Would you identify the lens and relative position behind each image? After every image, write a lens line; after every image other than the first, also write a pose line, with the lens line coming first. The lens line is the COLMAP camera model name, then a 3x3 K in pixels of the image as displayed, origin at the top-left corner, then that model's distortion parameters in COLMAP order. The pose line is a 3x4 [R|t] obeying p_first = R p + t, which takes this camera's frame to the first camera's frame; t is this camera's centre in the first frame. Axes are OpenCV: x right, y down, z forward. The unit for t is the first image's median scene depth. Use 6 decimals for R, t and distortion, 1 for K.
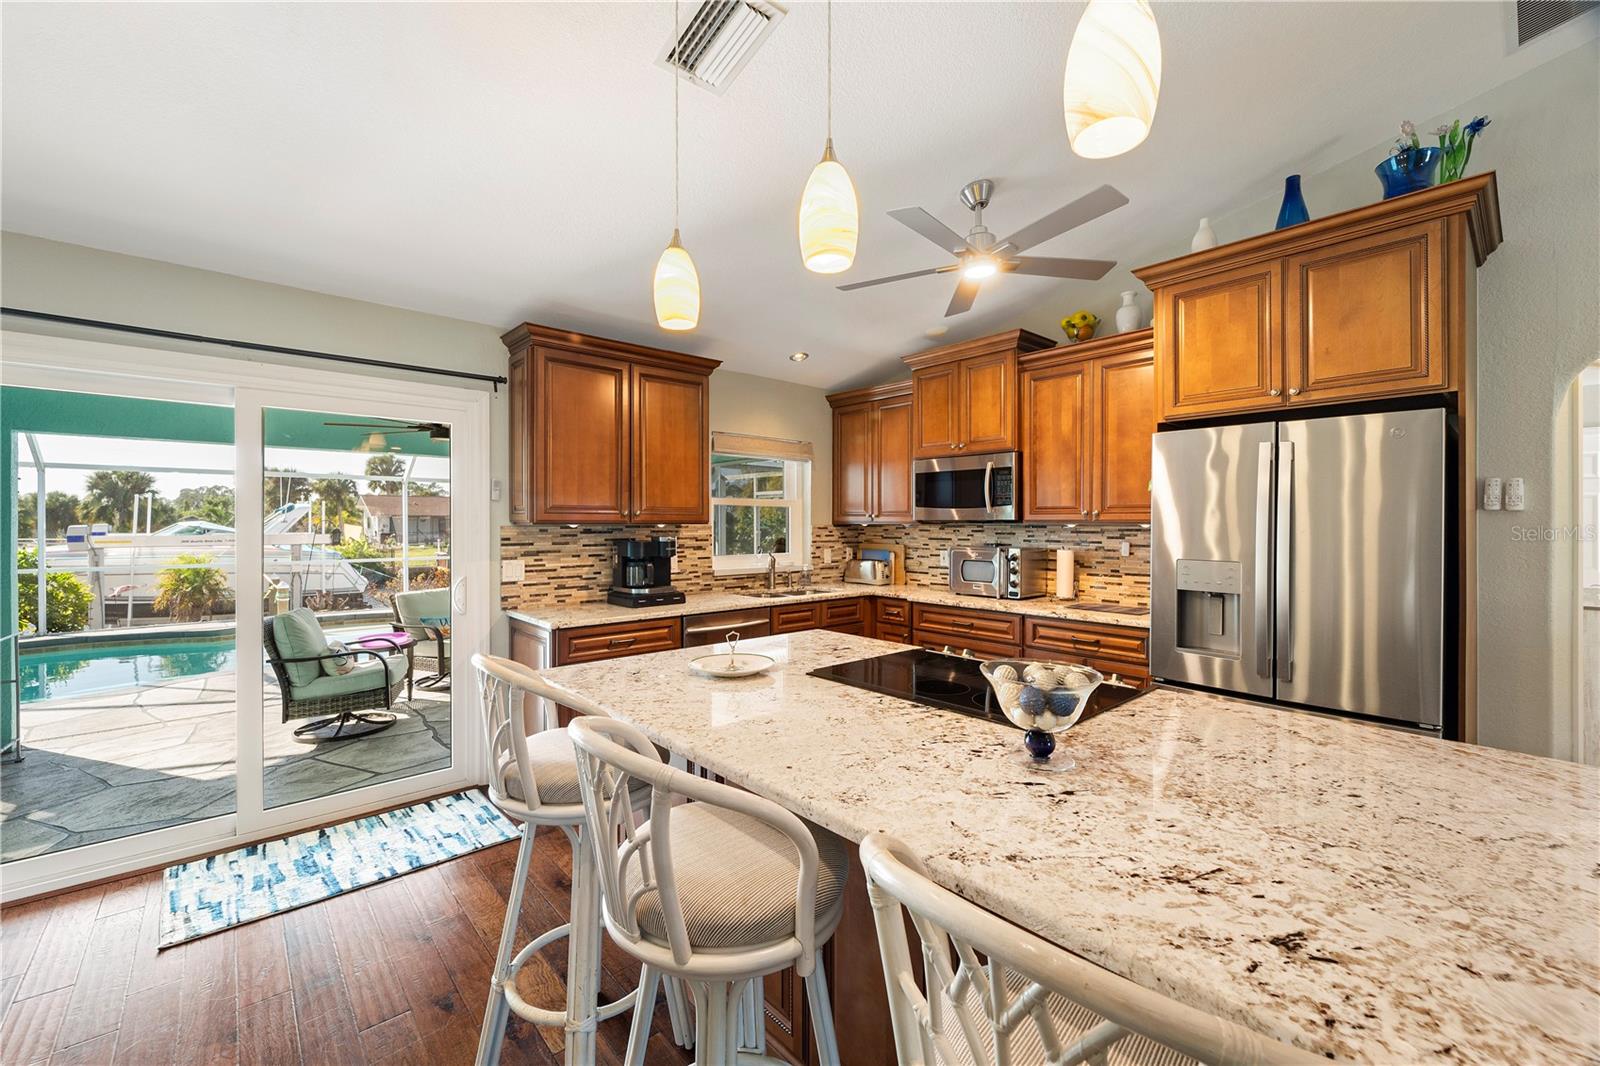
lens RADIAL K [[645.9, 0, 792.2], [0, 645.9, 523.8], [0, 0, 1]] dist [0.001611, -0.000467]
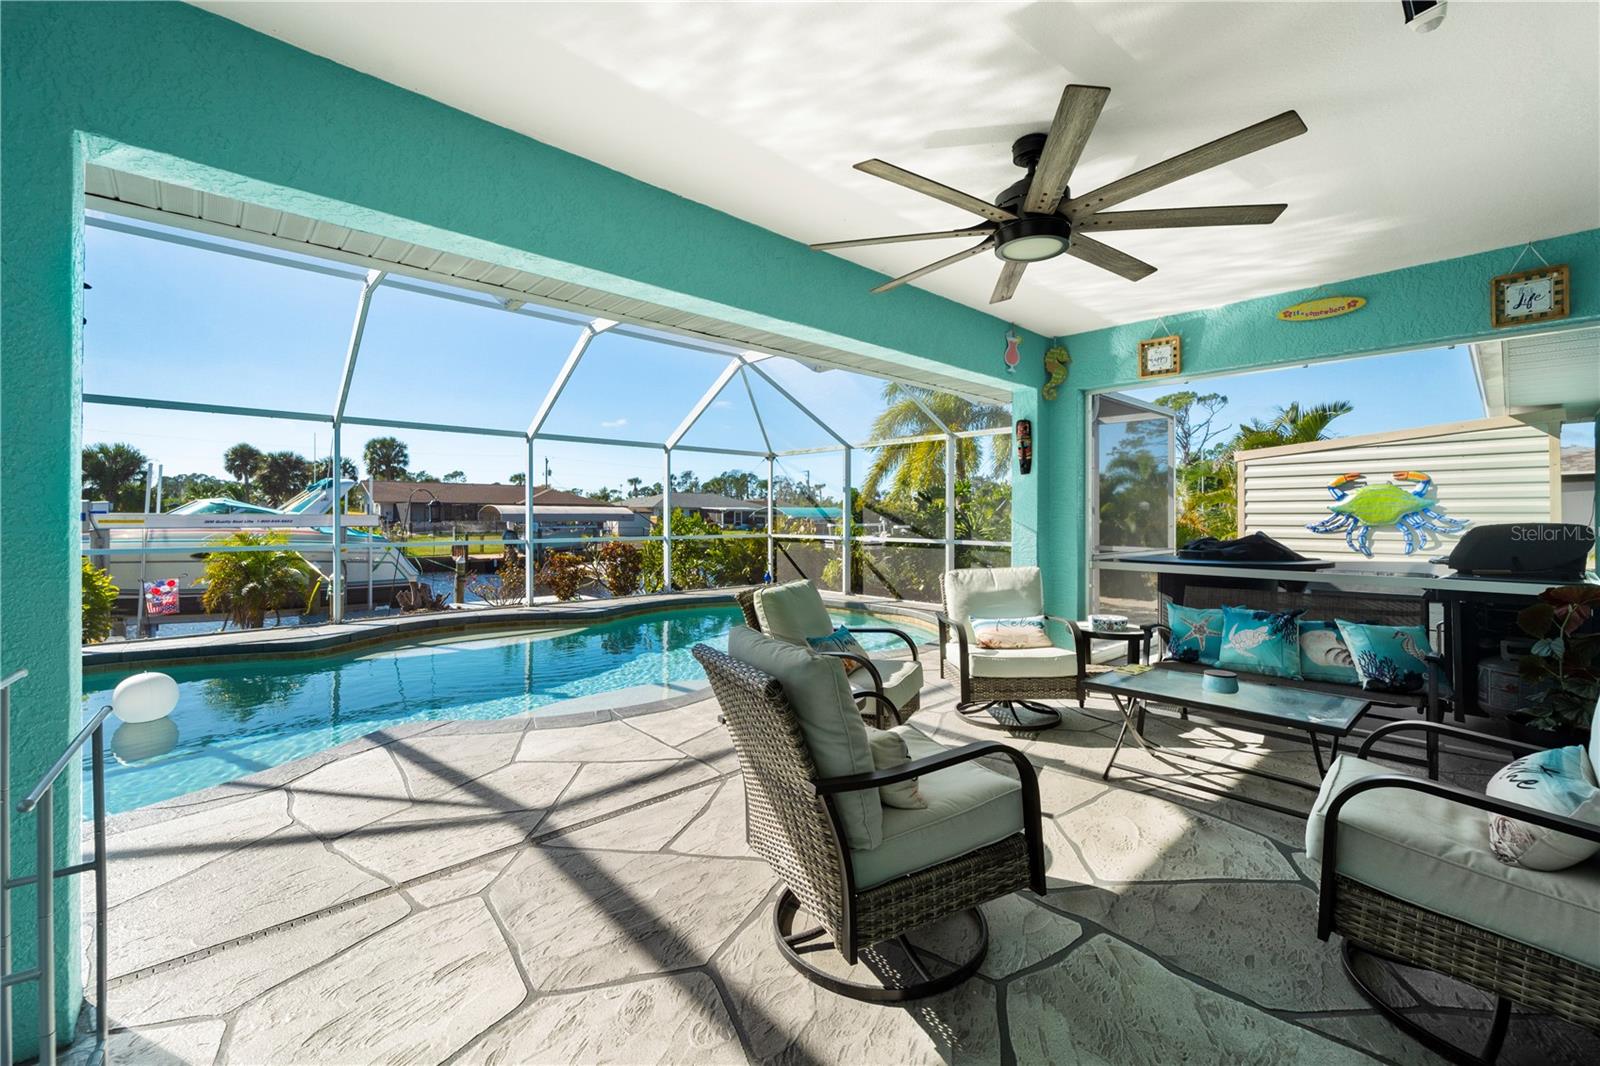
lens RADIAL K [[654.6, 0, 795.7], [0, 654.6, 509.2], [0, 0, 1]] dist [0.001335, 0.000060]
pose [[0.999896, 0.001976, 0.014303, -0.914550], [-0.001875, 0.999973, -0.007042, 0.069348], [-0.014317, 0.007014, 0.999873, 0.714210]]
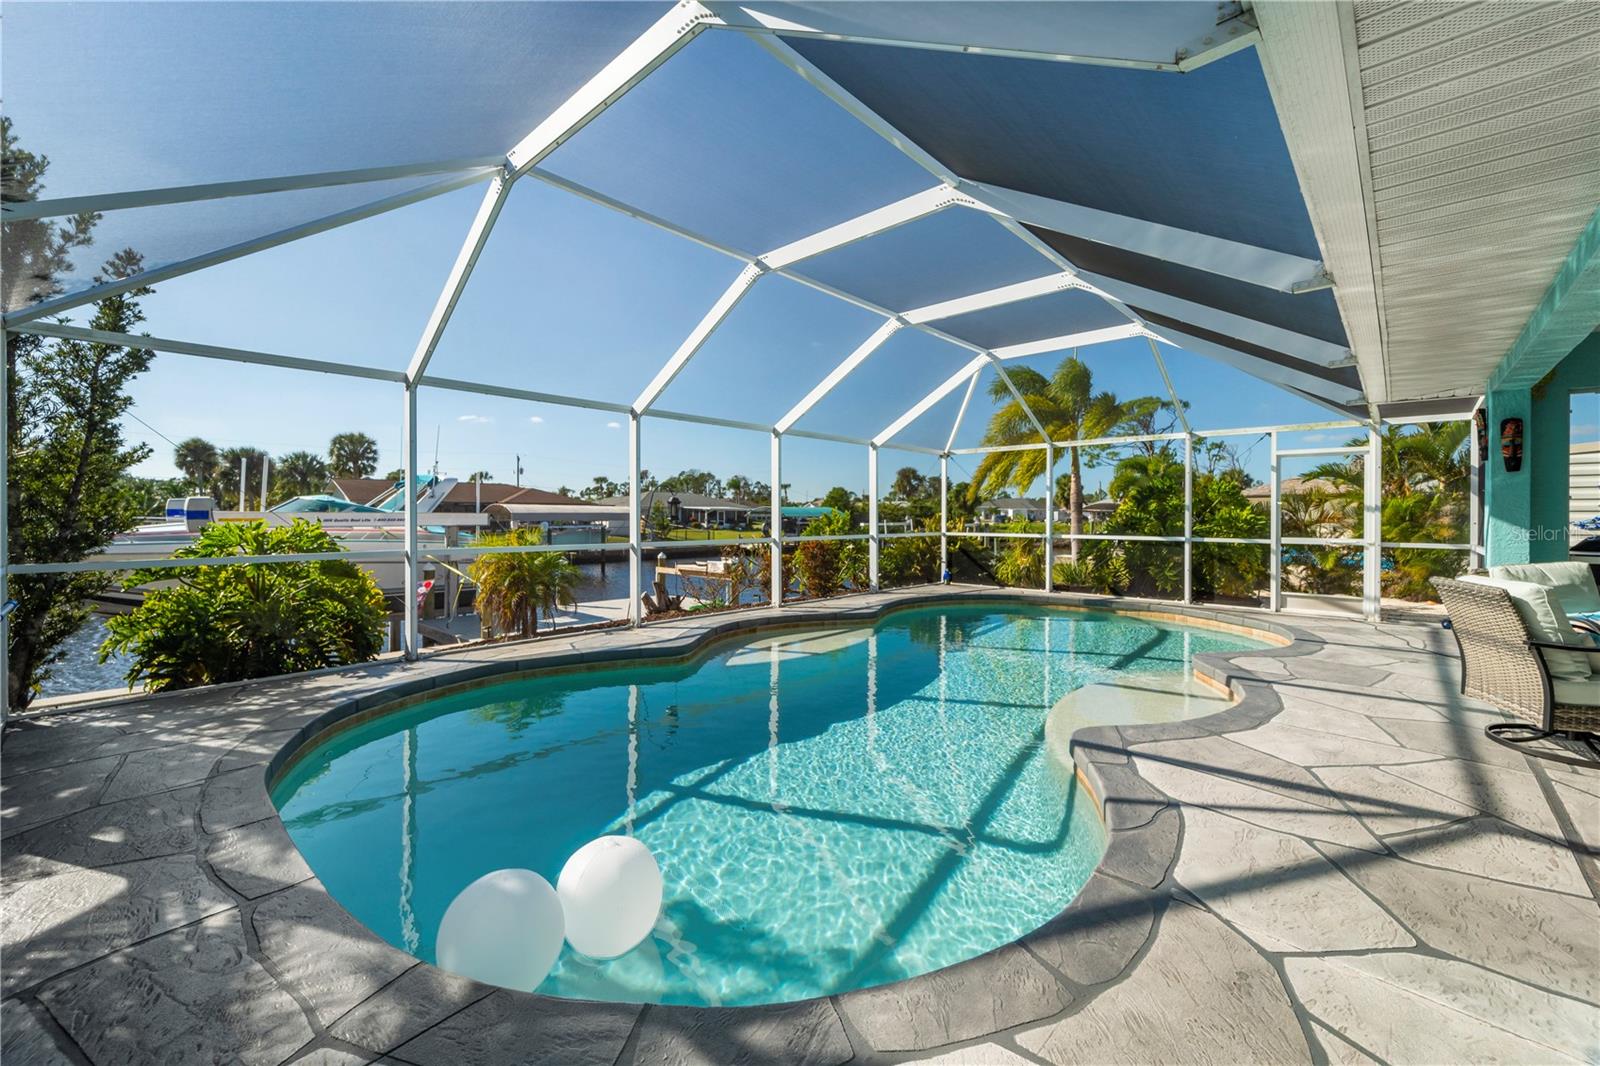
lens RADIAL K [[645.1, 0, 791.1], [0, 645.1, 517.6], [0, 0, 1]] dist [0.001783, -0.000351]
pose [[0.995611, 0.001516, 0.093572, -1.932076], [-0.002168, 0.999974, 0.006869, 0.076487], [-0.093559, -0.007042, 0.995589, 0.829565]]
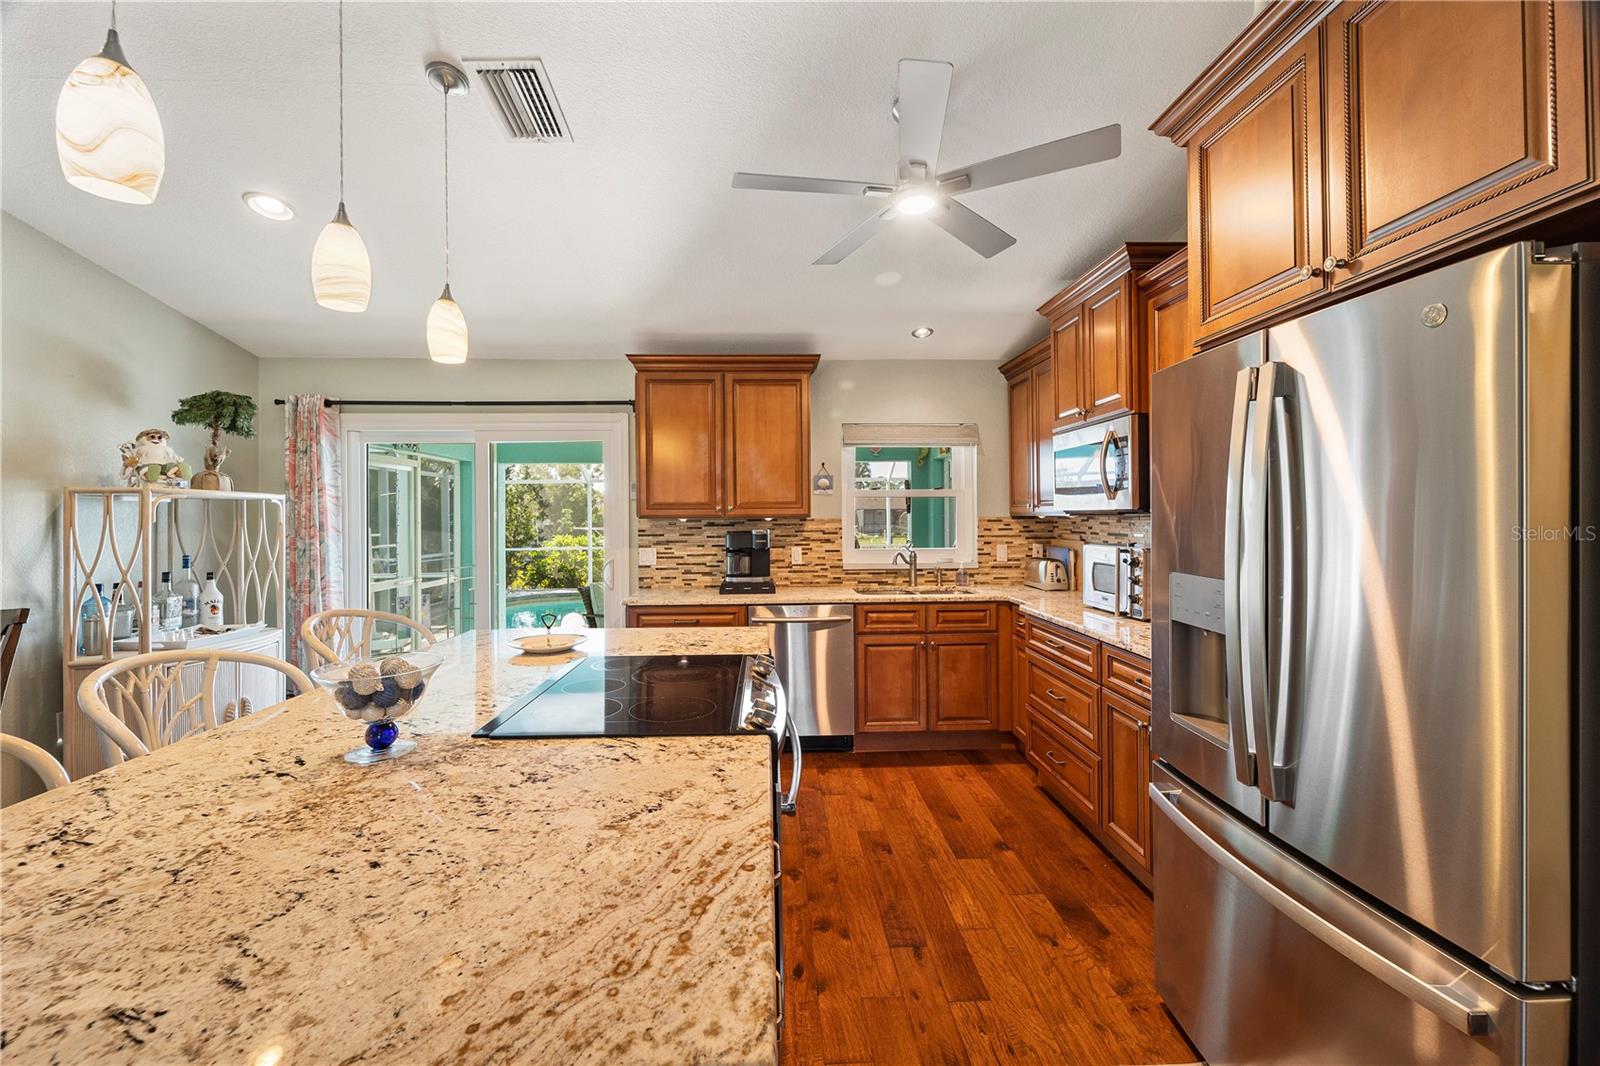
lens RADIAL K [[648.6, 0, 792.0], [0, 648.6, 507.9], [0, 0, 1]] dist [0.001695, -0.000623]
pose [[0.776859, -0.014259, -0.629513, 0.514953], [0.007076, 0.999878, -0.013917, -0.000254], [0.629635, 0.006357, 0.776865, 0.204071]]
